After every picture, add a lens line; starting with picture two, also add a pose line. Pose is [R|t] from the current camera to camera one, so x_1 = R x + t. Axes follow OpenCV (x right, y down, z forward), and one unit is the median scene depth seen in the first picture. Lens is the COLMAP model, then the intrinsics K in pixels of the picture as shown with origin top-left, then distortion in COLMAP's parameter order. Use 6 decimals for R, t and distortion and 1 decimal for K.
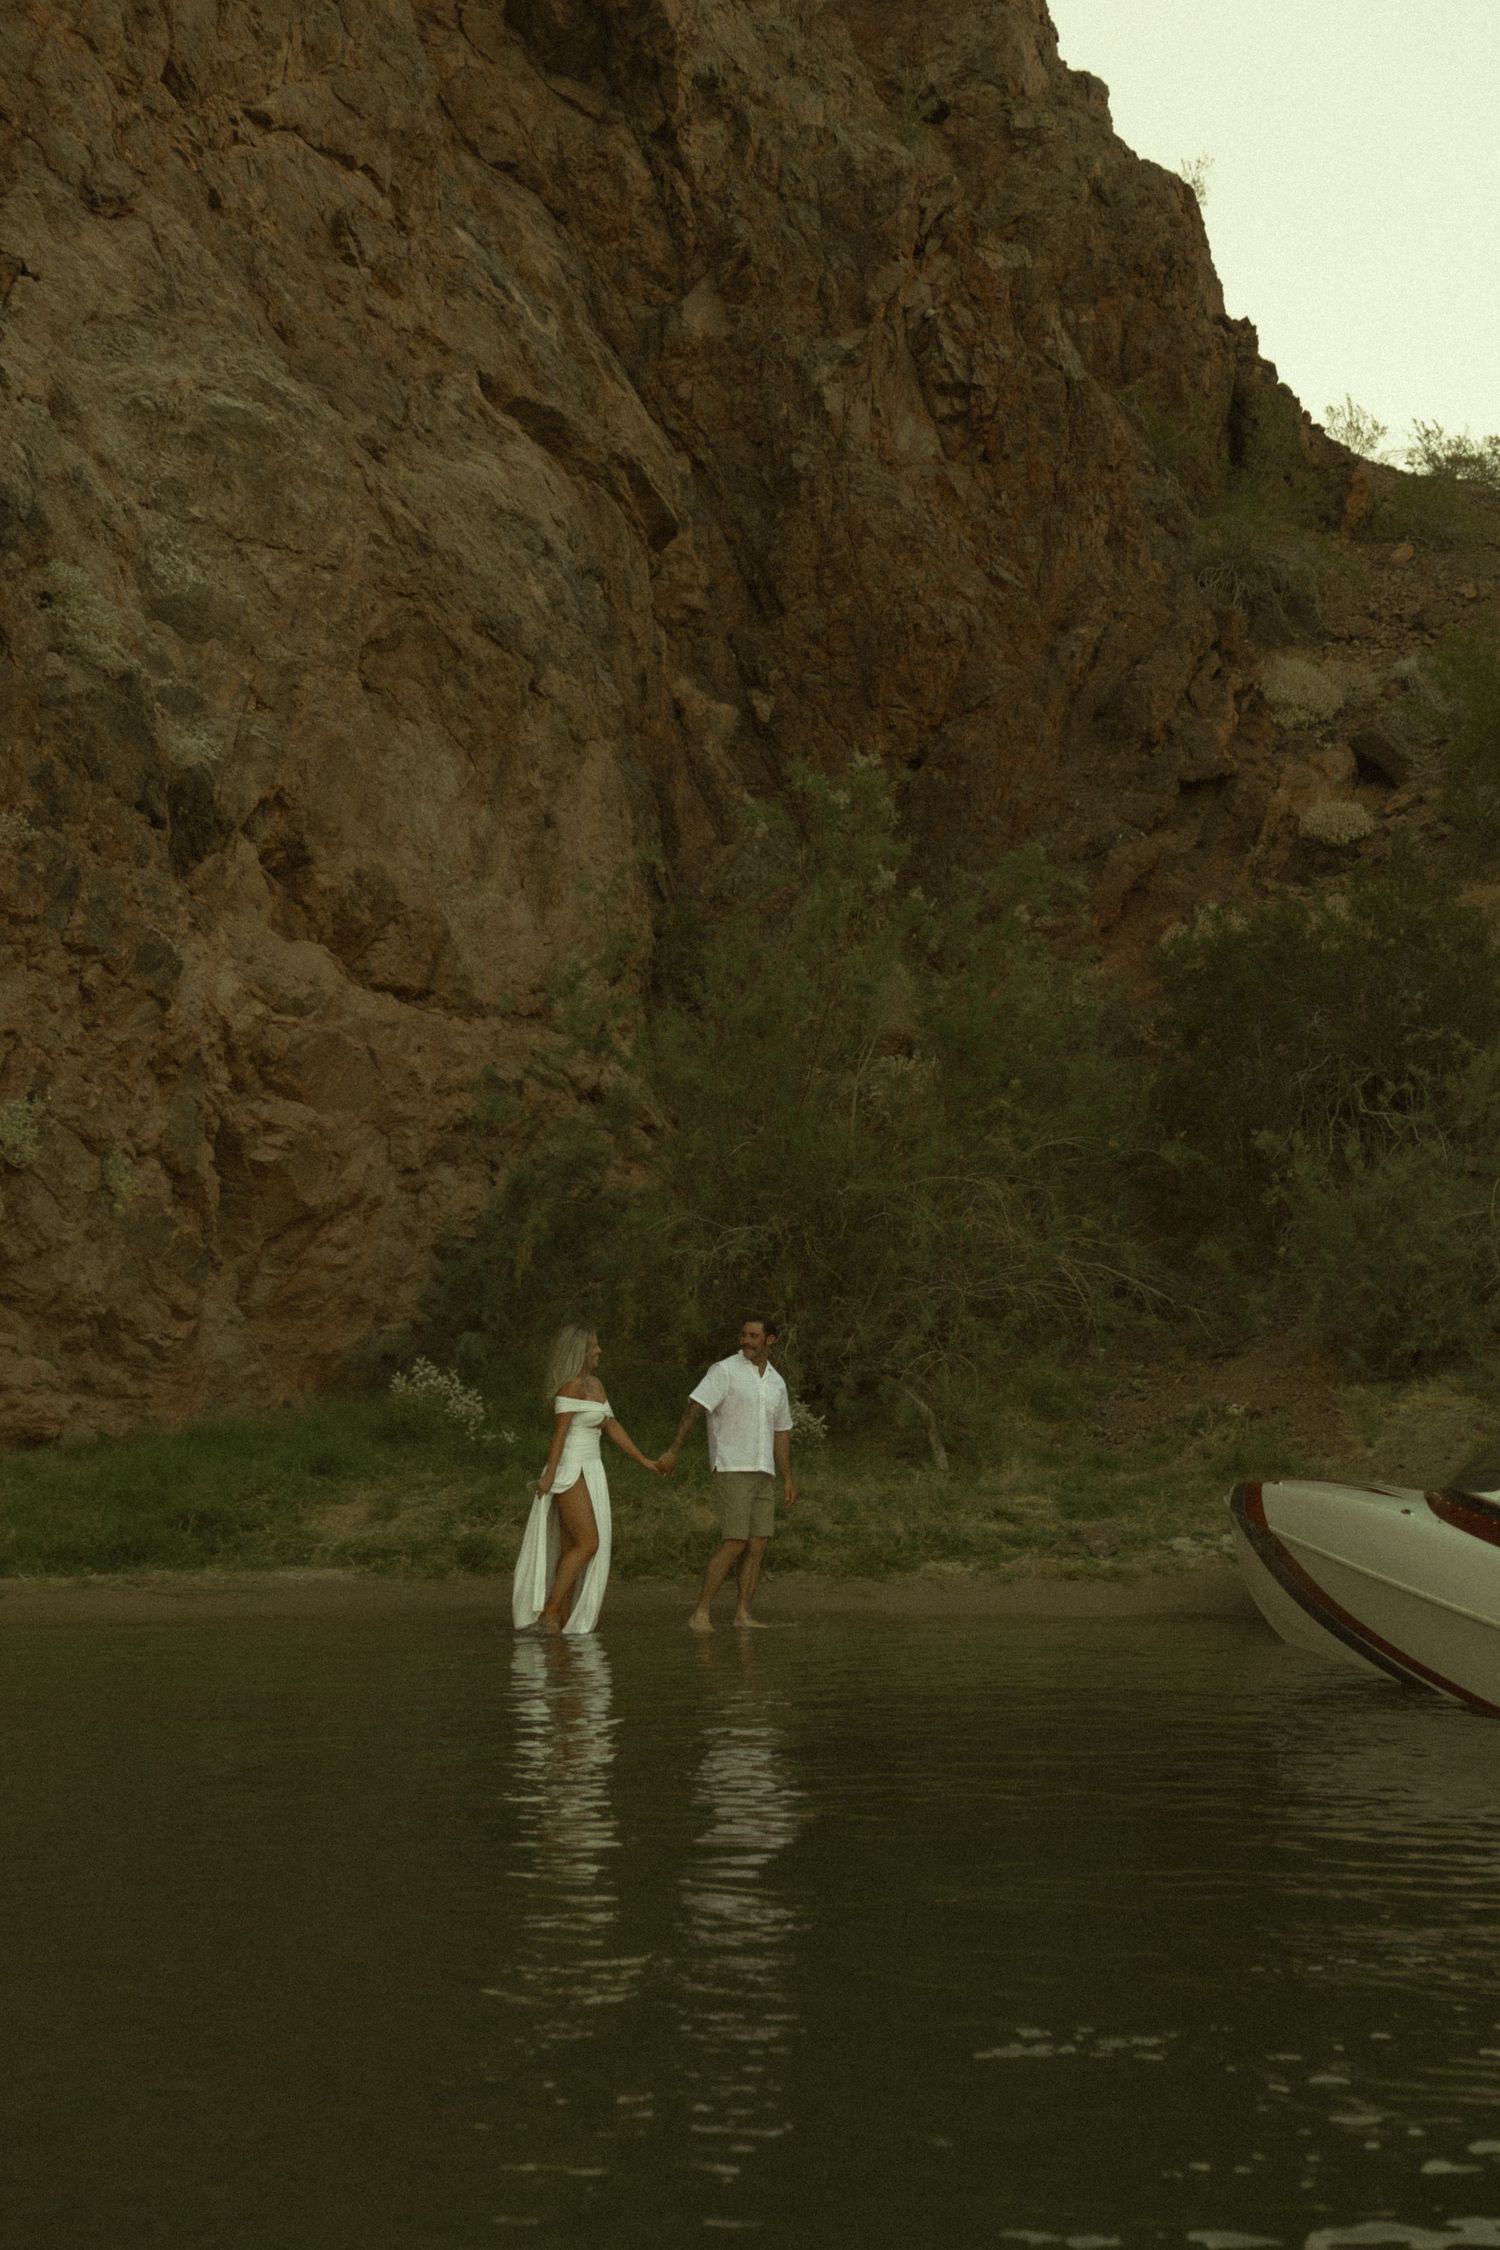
lens RADIAL K [[2895.1, 0, 750.0], [0, 2895.1, 1125.0], [0, 0, 1]] dist [0.230116, -1.155813]
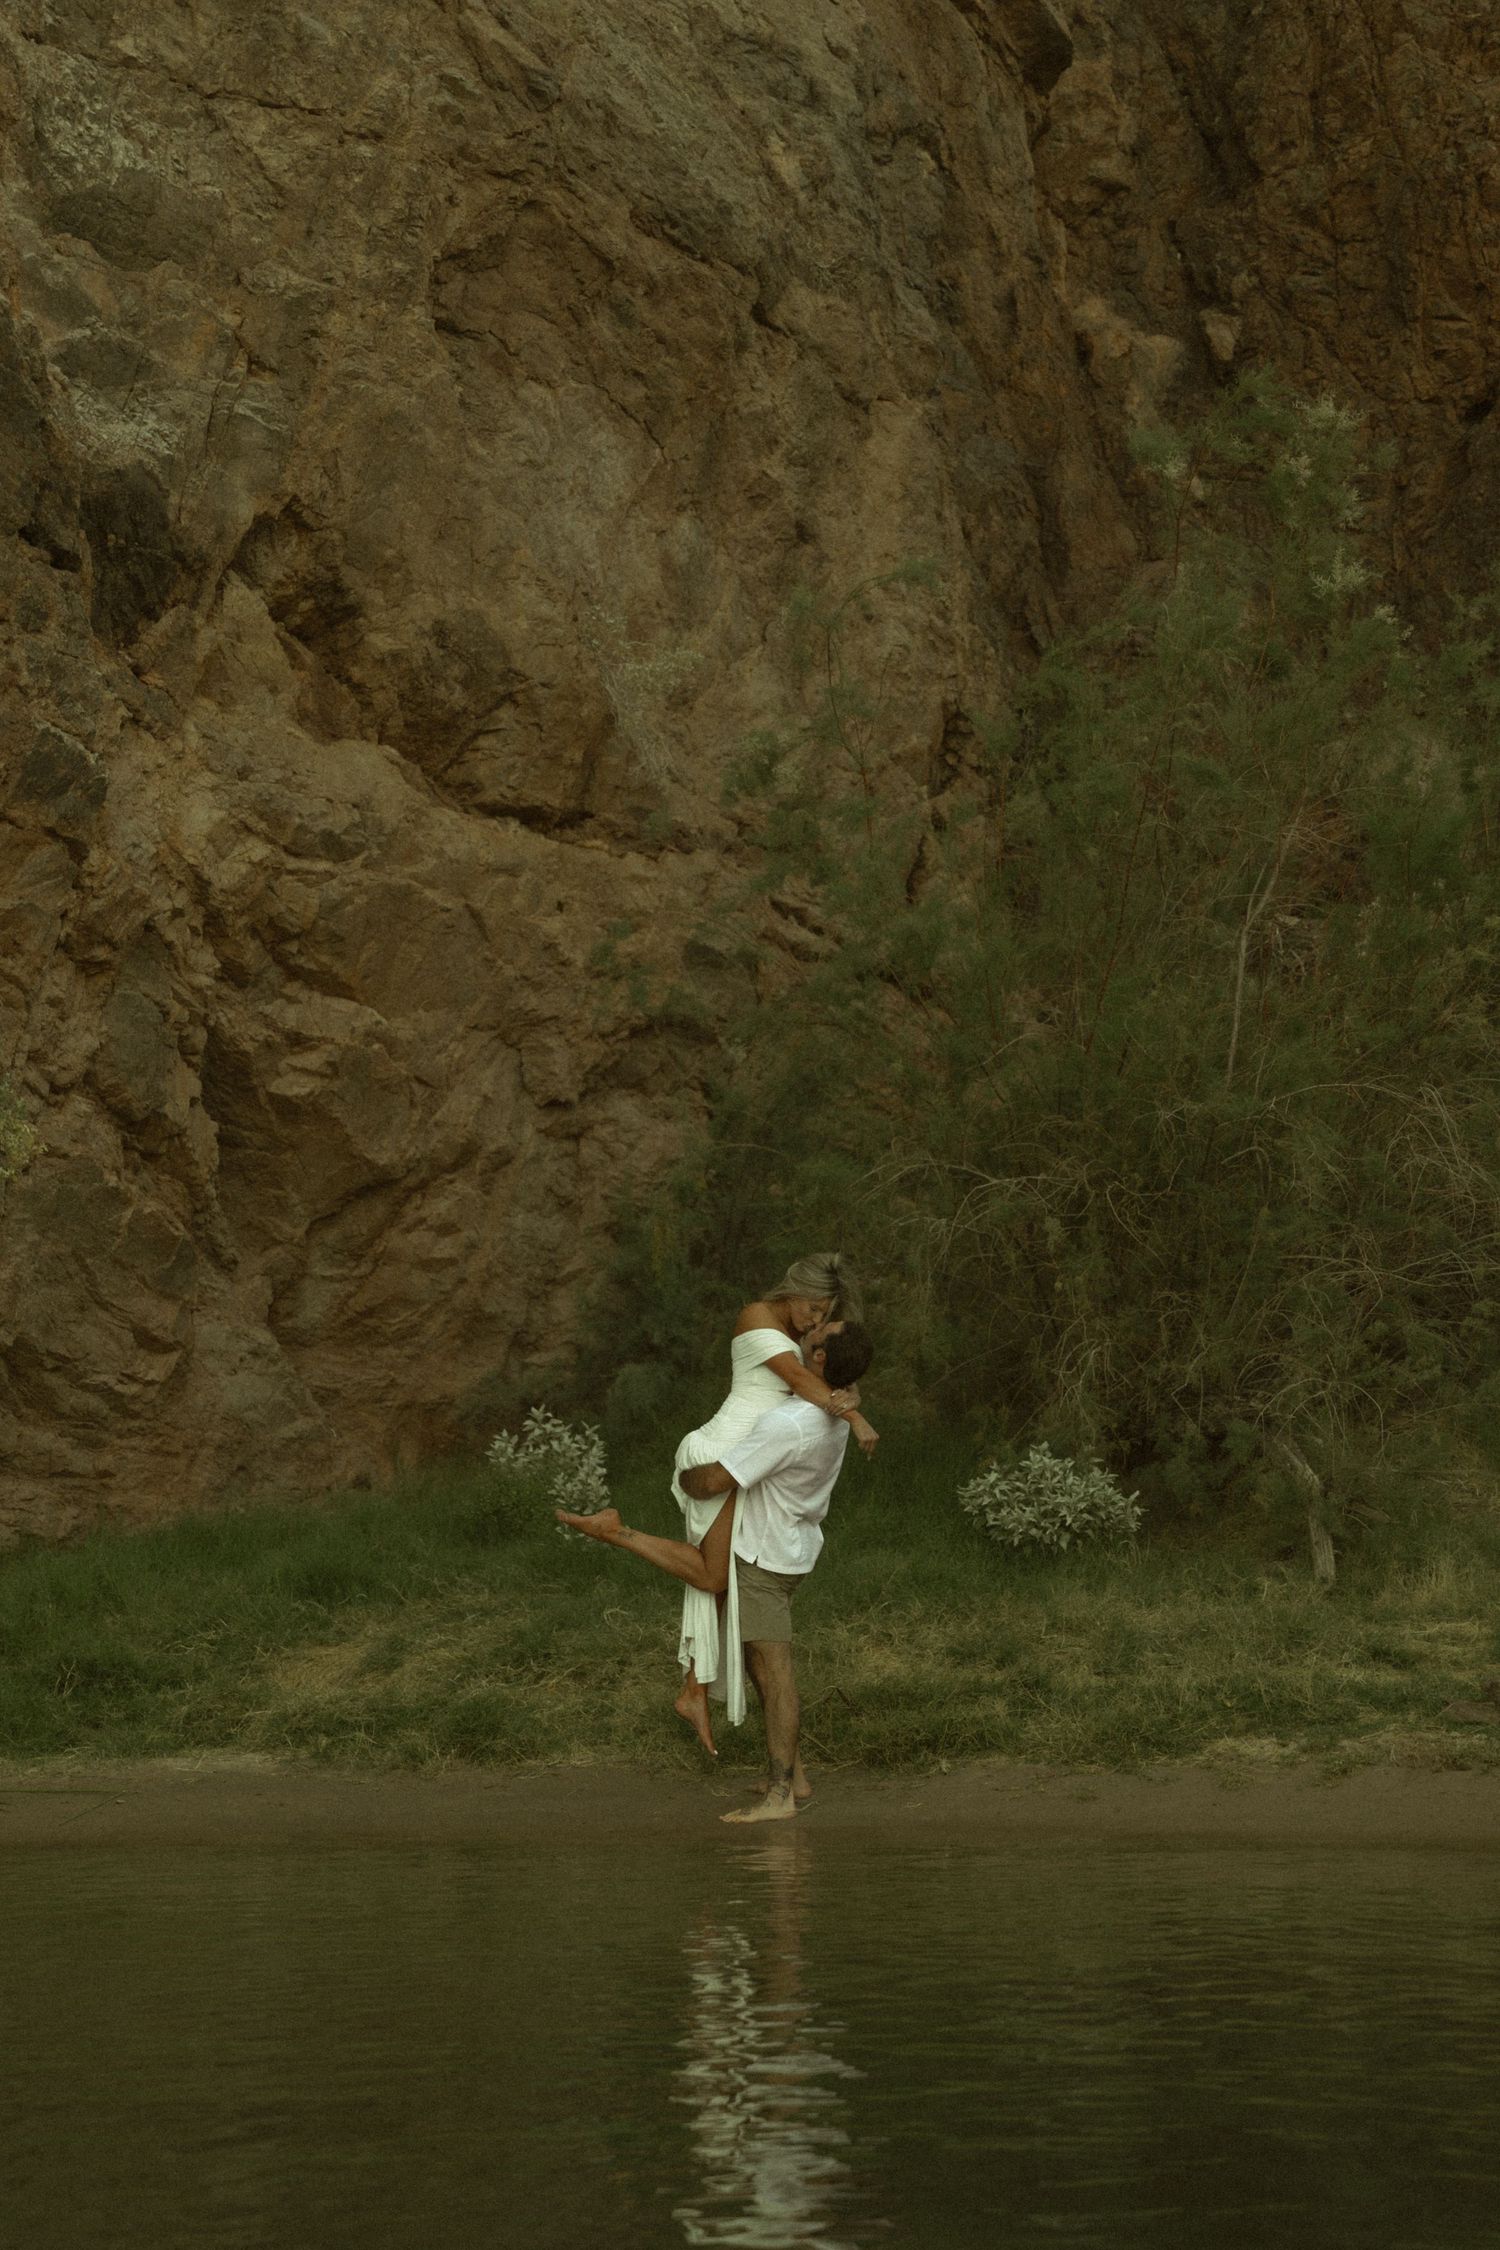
lens RADIAL K [[4440.7, 0, 750.0], [0, 4440.7, 1125.0], [0, 0, 1]] dist [-0.510659, 8.119101]
pose [[0.983079, -0.031712, -0.180418, 0.096067], [0.035064, 0.999266, 0.015420, 0.007211], [0.179797, -0.021485, 0.983469, 0.083402]]
